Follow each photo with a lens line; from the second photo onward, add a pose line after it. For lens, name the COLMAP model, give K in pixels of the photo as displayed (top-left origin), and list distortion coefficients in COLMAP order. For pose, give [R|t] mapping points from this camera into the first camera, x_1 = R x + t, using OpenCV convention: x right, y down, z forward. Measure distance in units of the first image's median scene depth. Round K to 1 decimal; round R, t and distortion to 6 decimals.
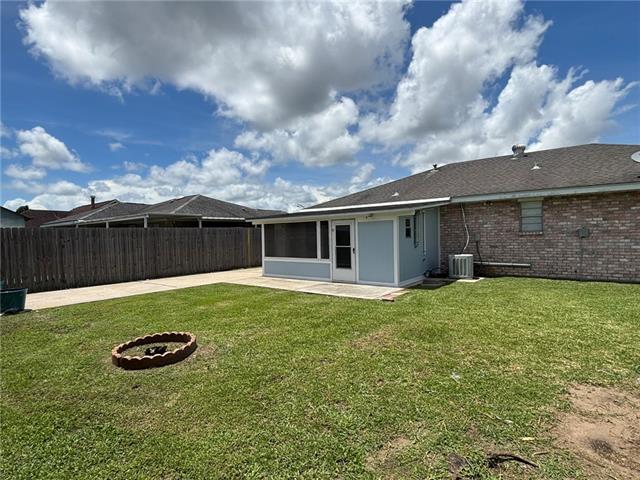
lens RADIAL K [[339.4, 0, 320.0], [0, 339.4, 240.0], [0, 0, 1]] dist [0.026381, 0.000397]
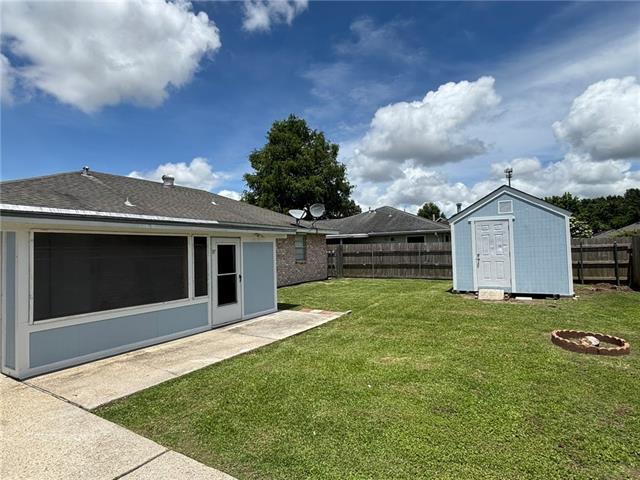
lens RADIAL K [[342.6, 0, 320.0], [0, 342.6, 240.0], [0, 0, 1]] dist [-0.000434, -0.000519]
pose [[-0.126436, 0.054209, 0.990492, -0.669486], [0.037195, 0.998063, -0.049876, -0.009722], [-0.991277, 0.030535, -0.128207, 0.870570]]
